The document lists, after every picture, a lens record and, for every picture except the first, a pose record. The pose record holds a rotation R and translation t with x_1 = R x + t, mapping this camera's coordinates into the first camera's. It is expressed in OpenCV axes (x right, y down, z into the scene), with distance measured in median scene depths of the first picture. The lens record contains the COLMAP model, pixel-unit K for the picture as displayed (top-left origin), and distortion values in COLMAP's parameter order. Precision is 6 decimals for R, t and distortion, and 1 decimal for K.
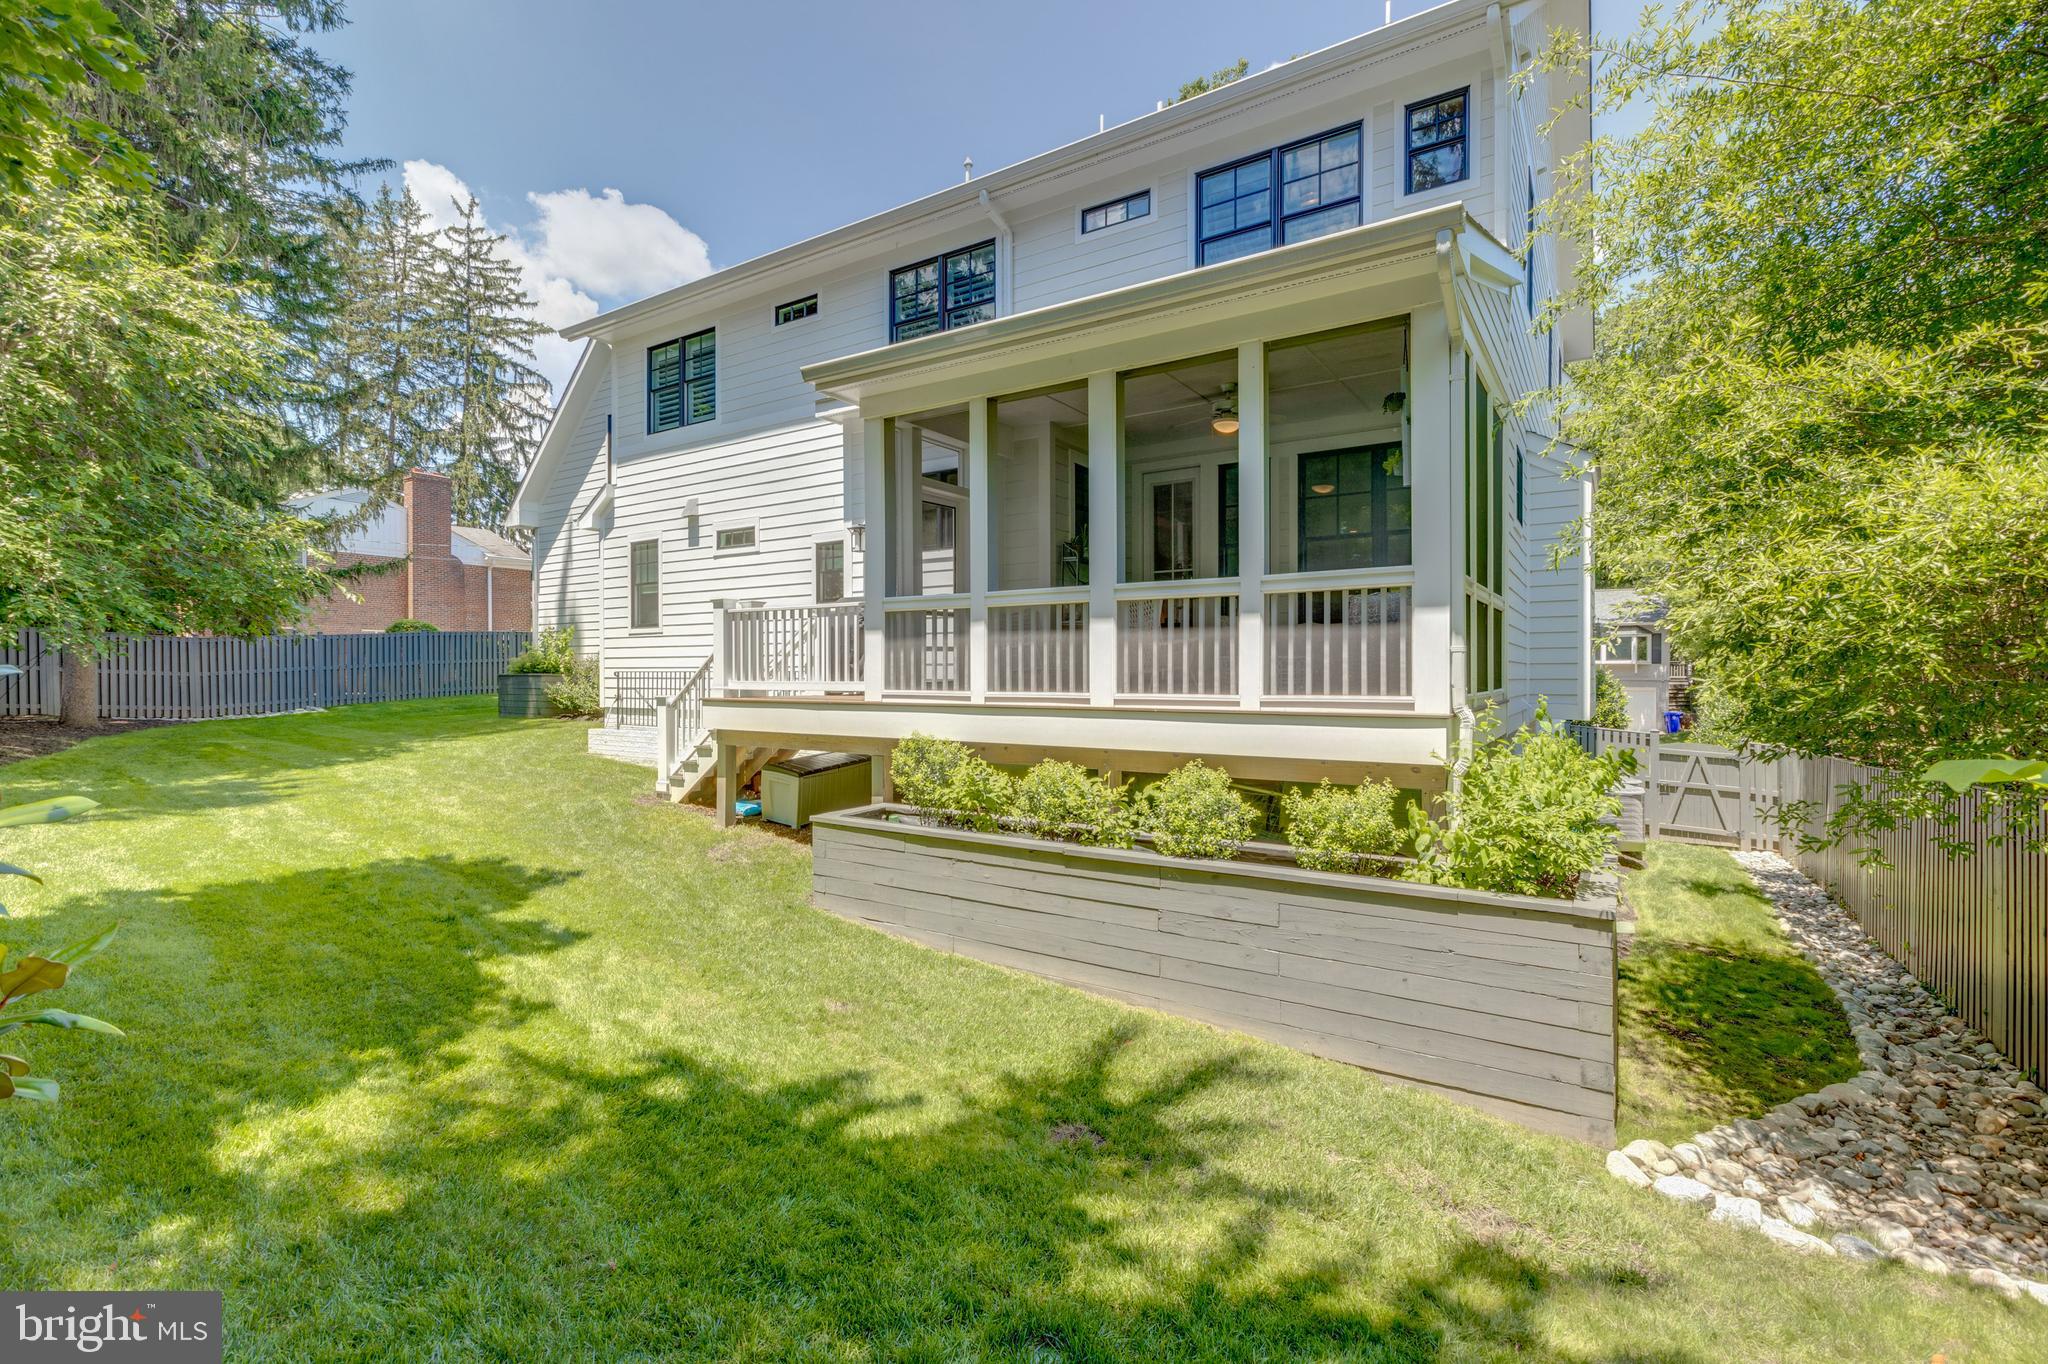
lens RADIAL K [[934.4, 0, 1022.7], [0, 934.4, 671.5], [0, 0, 1]] dist [0.000343, 0.000328]
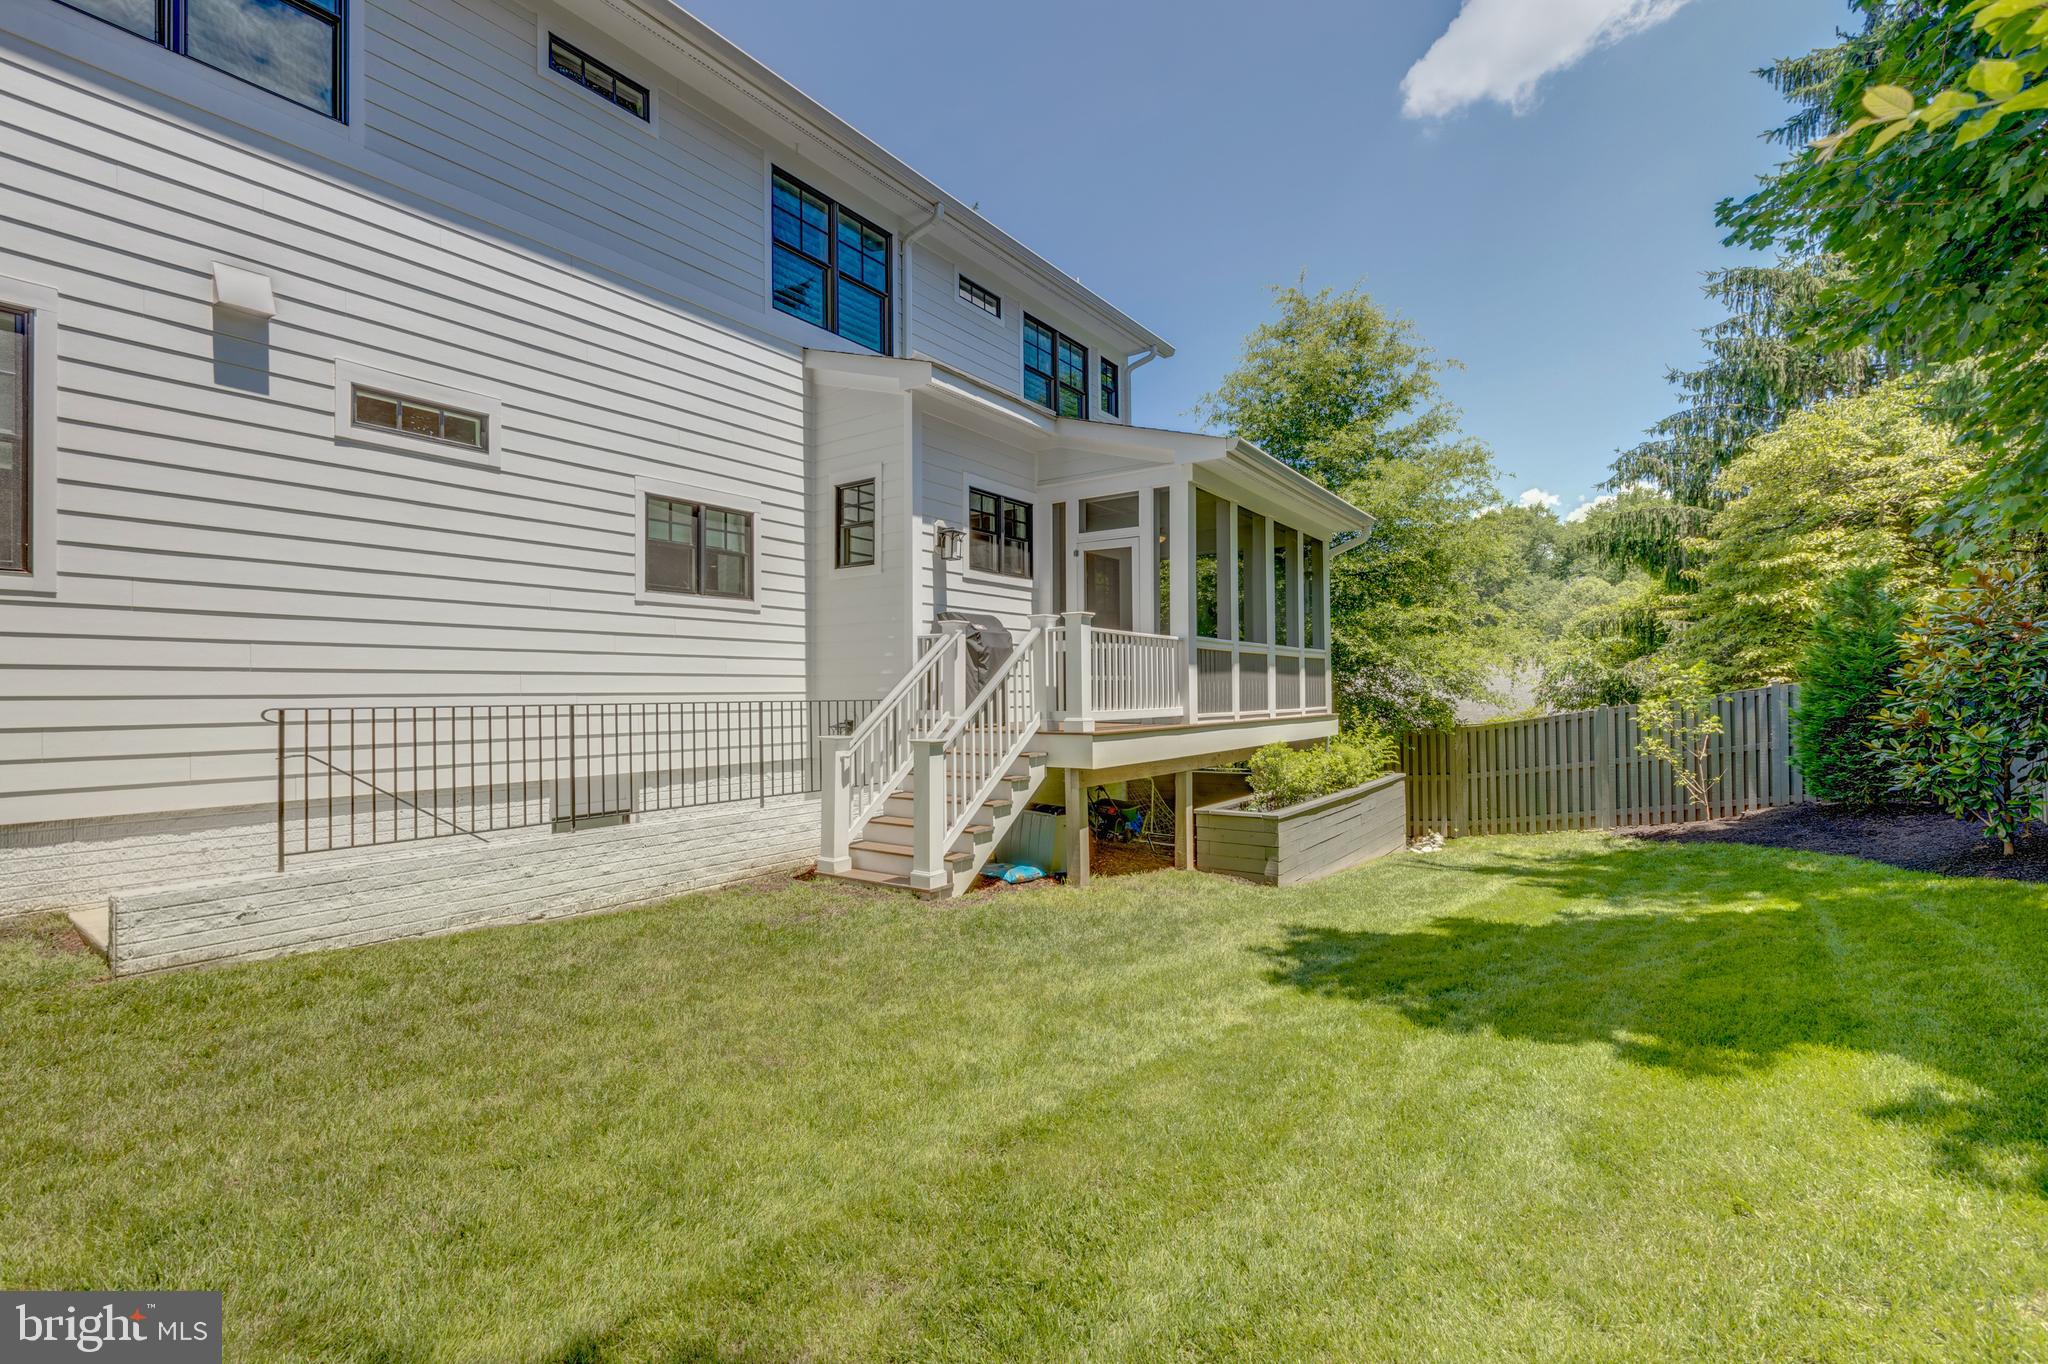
lens RADIAL K [[906.0, 0, 1044.1], [0, 906.0, 682.9], [0, 0, 1]] dist [-0.000361, 0.000256]
pose [[0.010060, 0.024015, 0.999661, -1.108554], [0.016251, 0.999576, -0.024177, 0.005724], [-0.999817, 0.016489, 0.009665, 1.012758]]
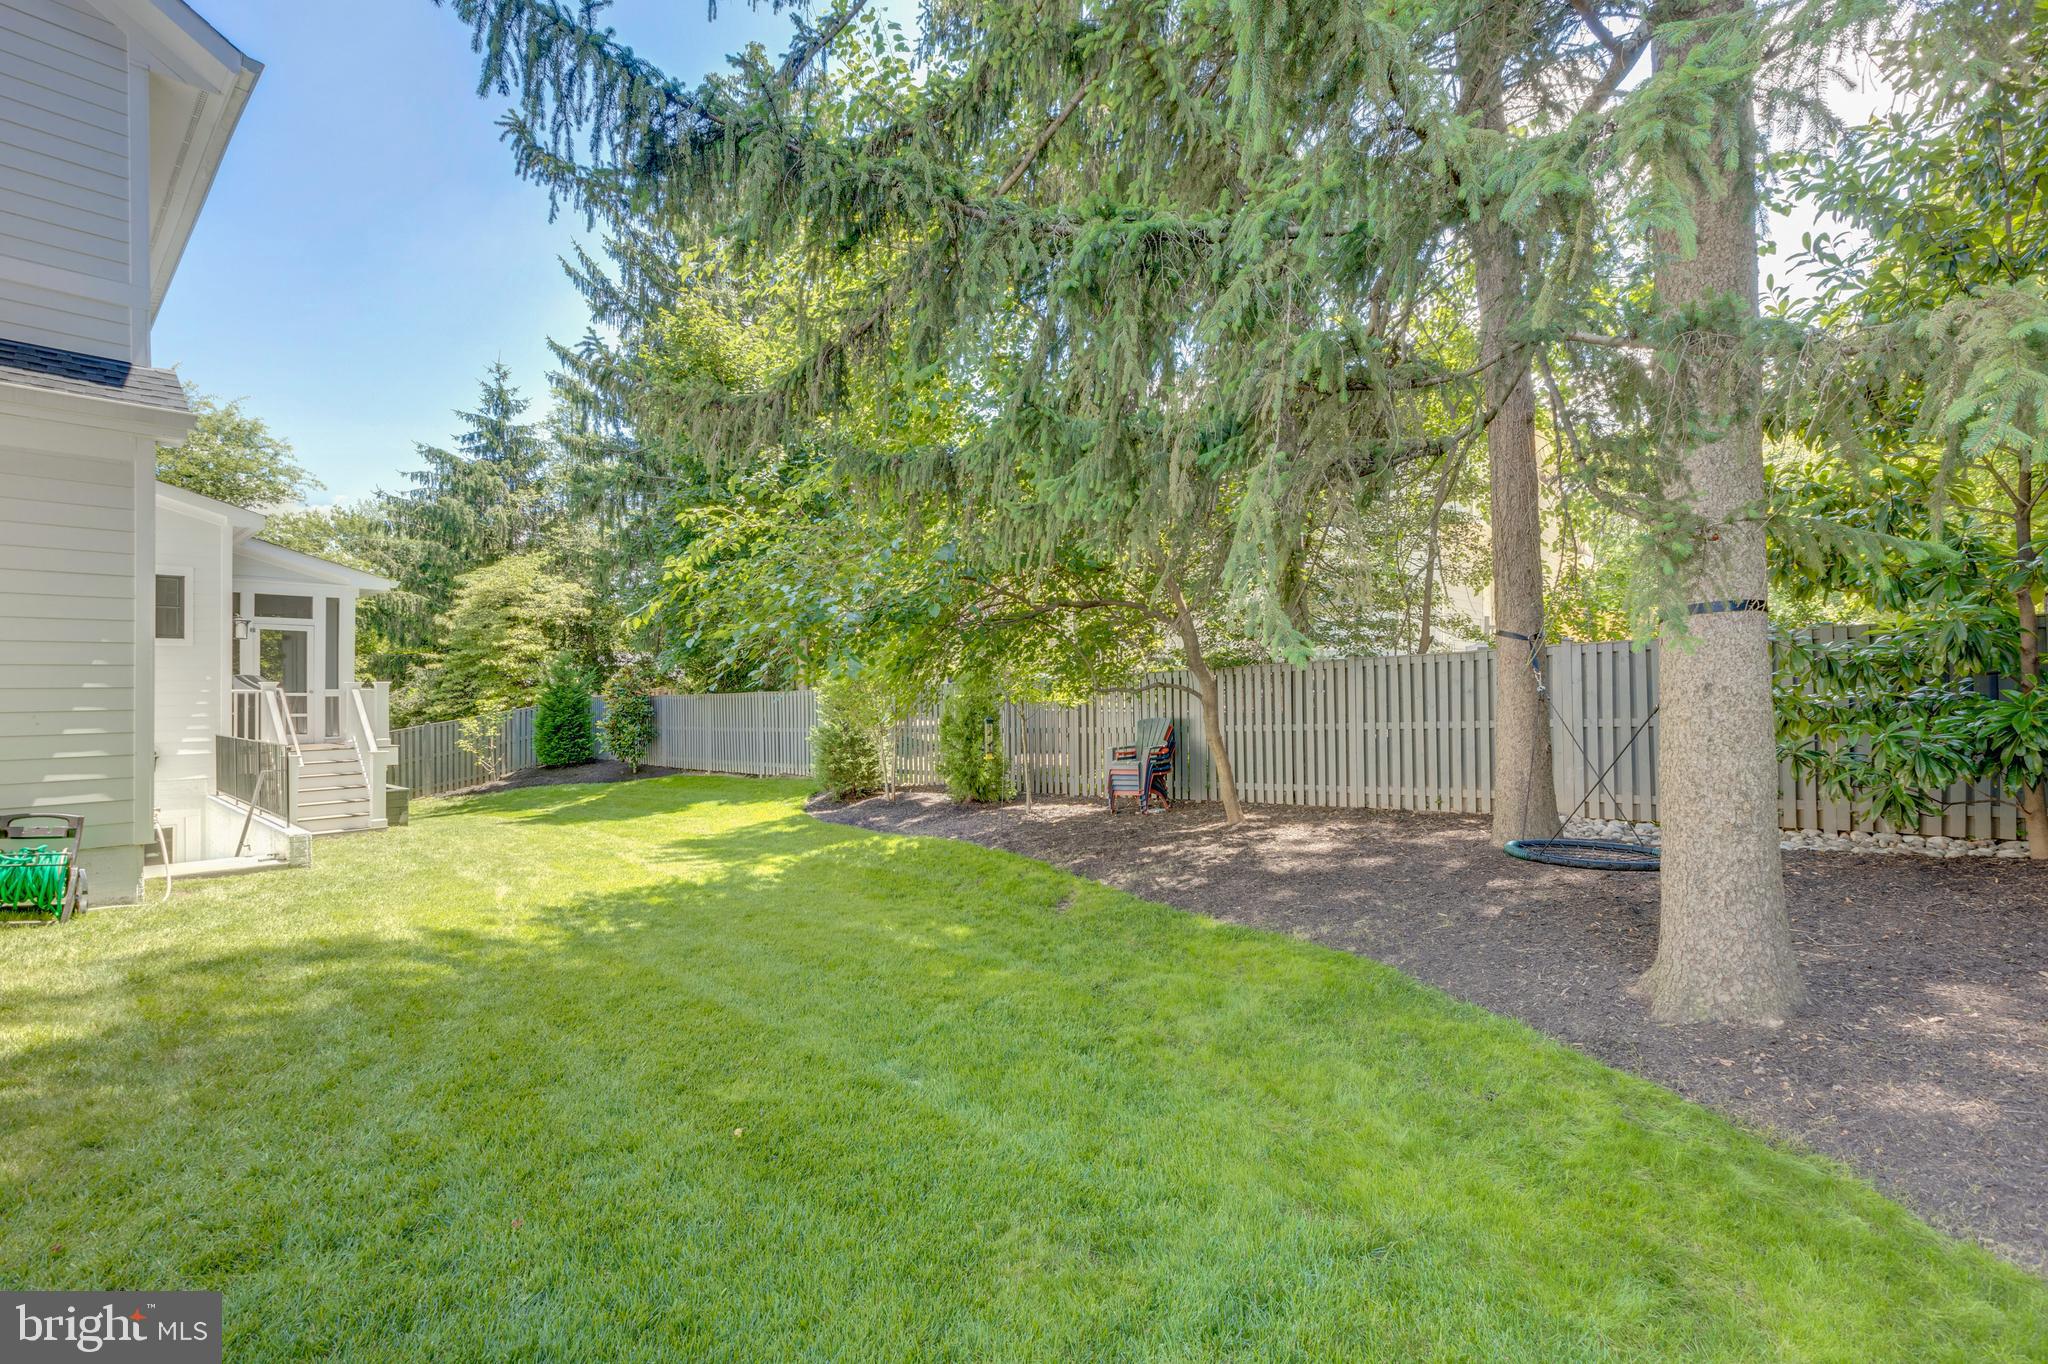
lens RADIAL K [[915.7, 0, 1024.0], [0, 915.7, 682.0], [0, 0, 1]] dist [-0.002207, 0.000261]
pose [[-0.992446, 0.024869, 0.120132, -1.532899], [0.025623, 0.999660, 0.004740, -0.055955], [-0.119973, 0.007783, -0.992747, 2.358646]]
